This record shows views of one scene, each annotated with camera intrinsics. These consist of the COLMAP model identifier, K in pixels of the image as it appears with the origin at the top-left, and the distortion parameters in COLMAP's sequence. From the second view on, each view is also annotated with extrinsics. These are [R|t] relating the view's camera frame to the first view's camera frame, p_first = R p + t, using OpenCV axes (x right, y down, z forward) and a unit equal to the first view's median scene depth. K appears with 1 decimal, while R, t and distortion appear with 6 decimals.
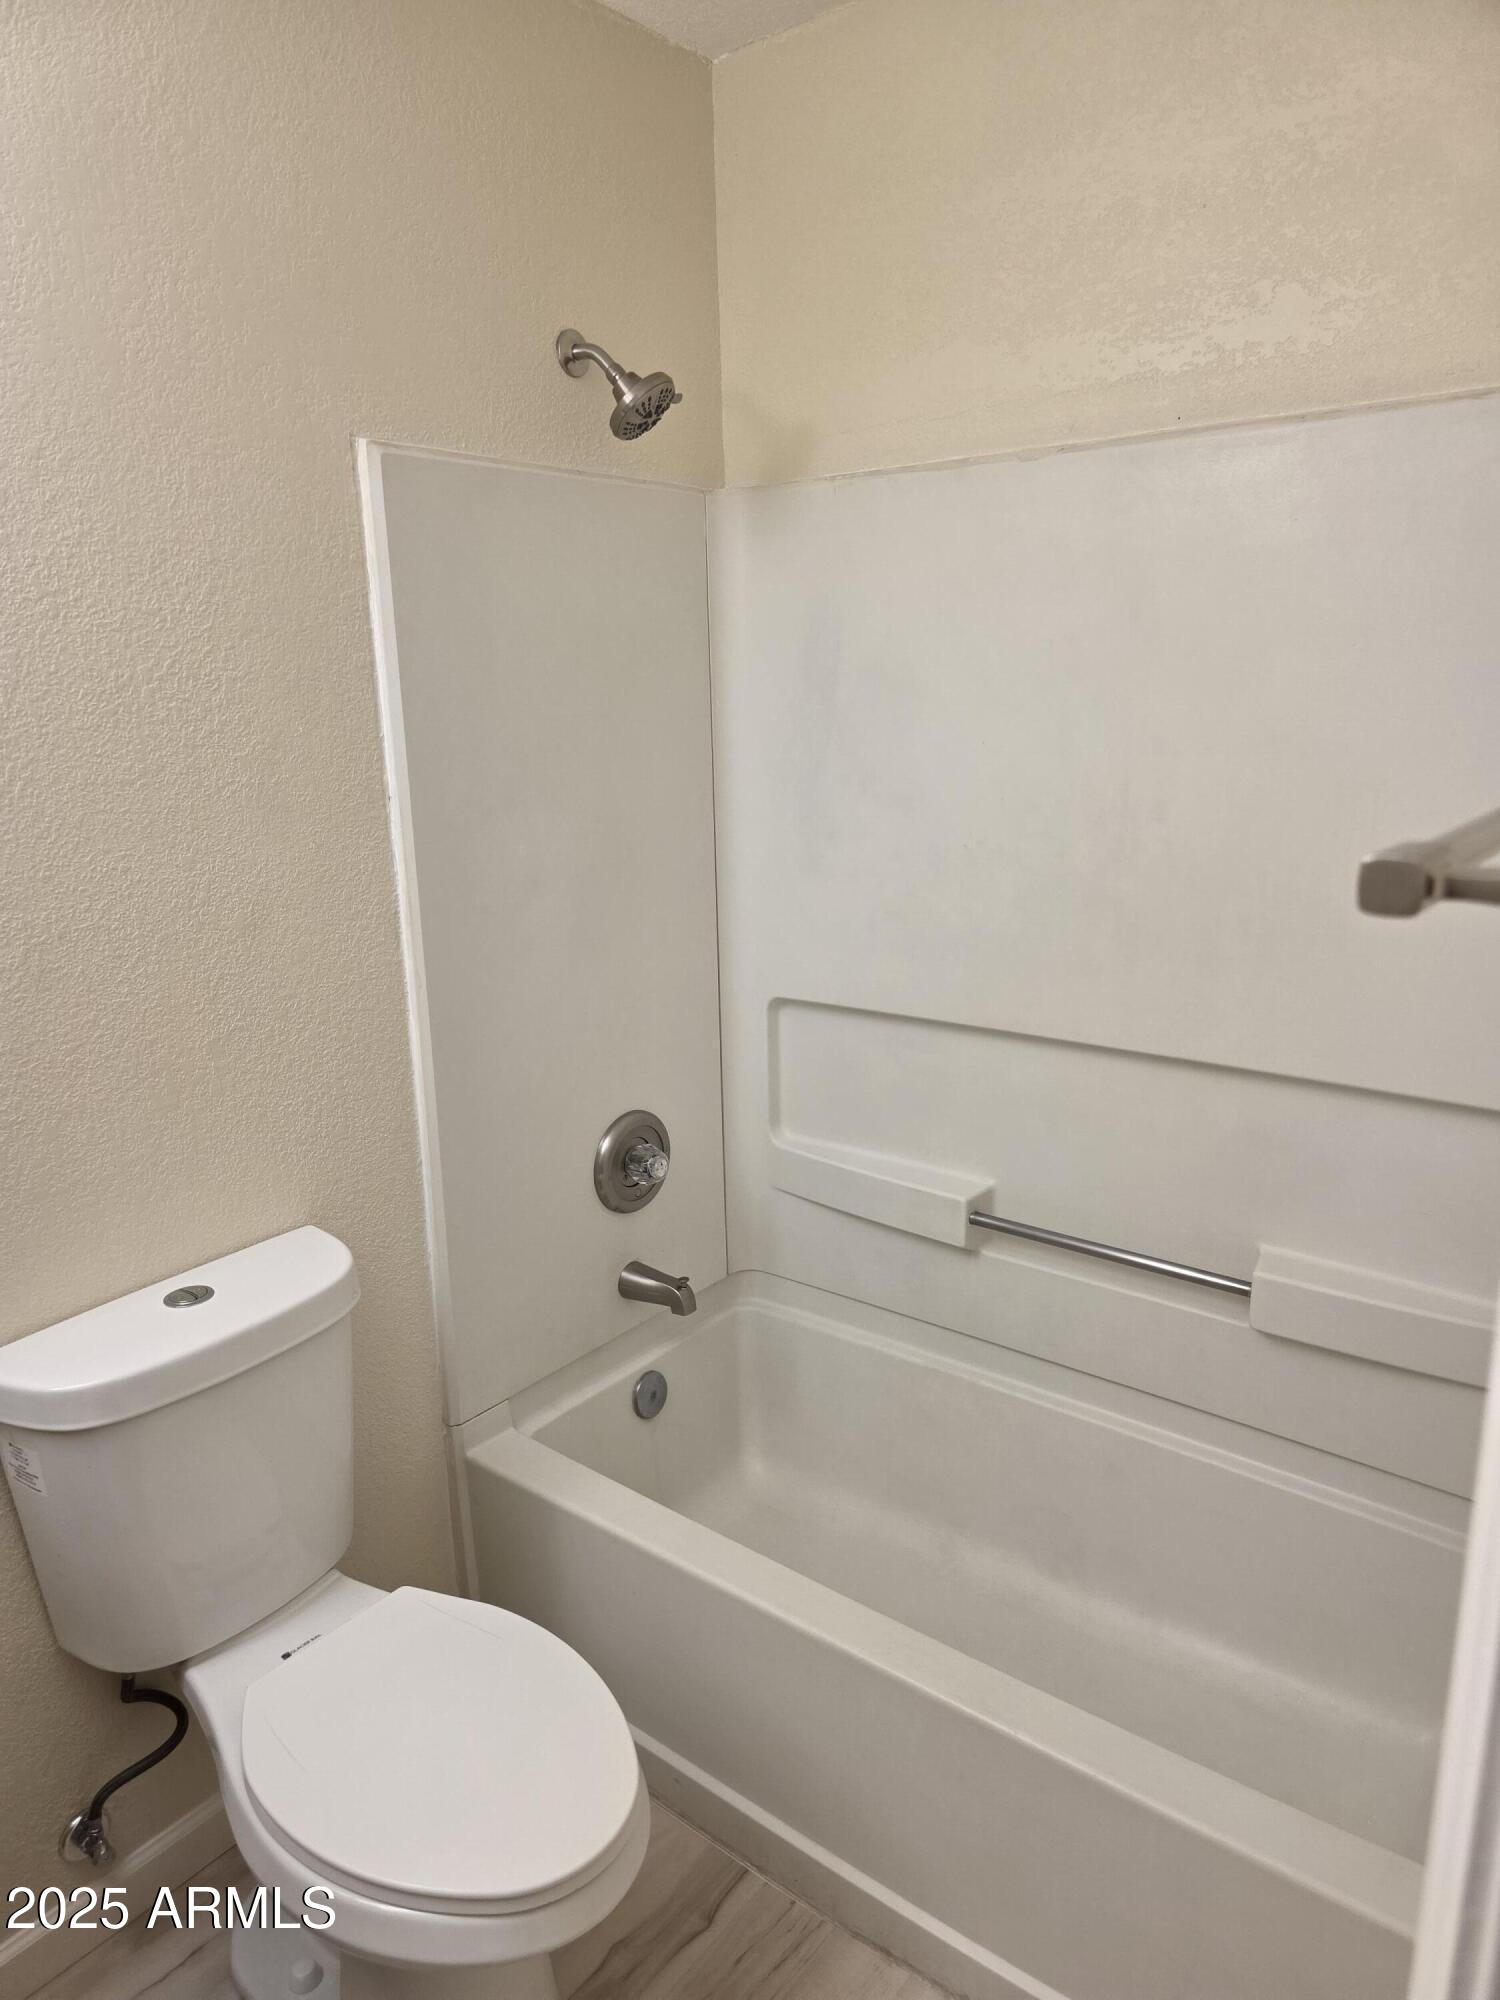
lens RADIAL K [[1354.4, 0, 751.5], [0, 1354.4, 1003.5], [0, 0, 1]] dist [0.075585, -0.064335]
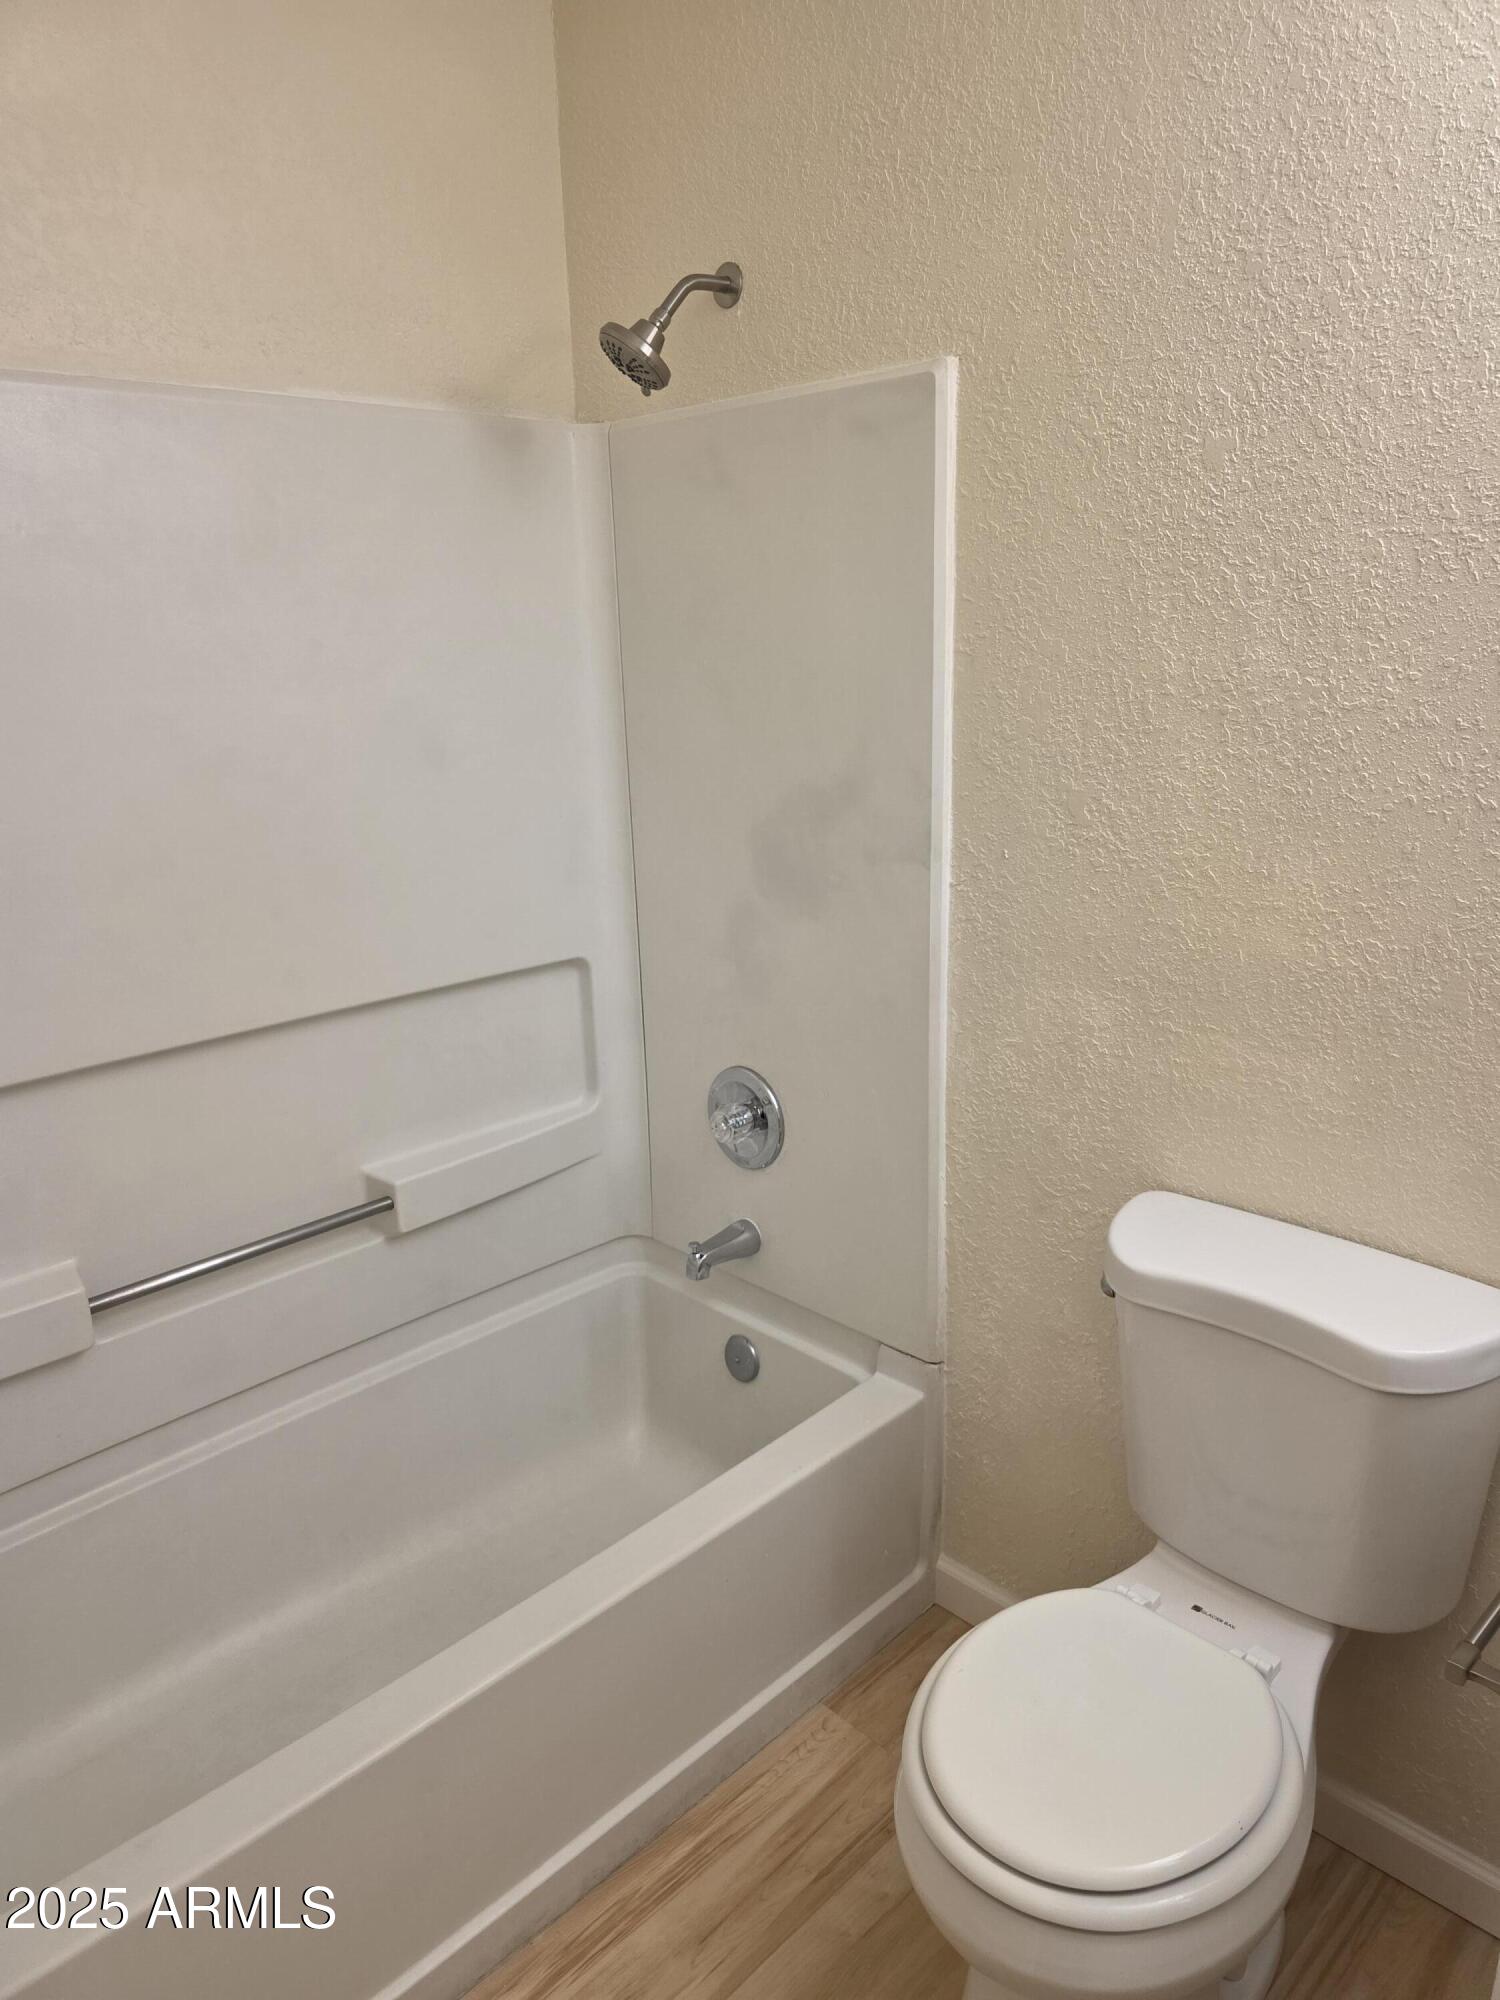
lens RADIAL K [[1354.4, 0, 751.5], [0, 1354.4, 1003.5], [0, 0, 1]] dist [0.075585, -0.064335]
pose [[0.121953, -0.253322, 0.959664, -0.612173], [0.257515, 0.941847, 0.215894, -0.102305], [-0.958548, 0.220799, 0.180095, 0.499509]]
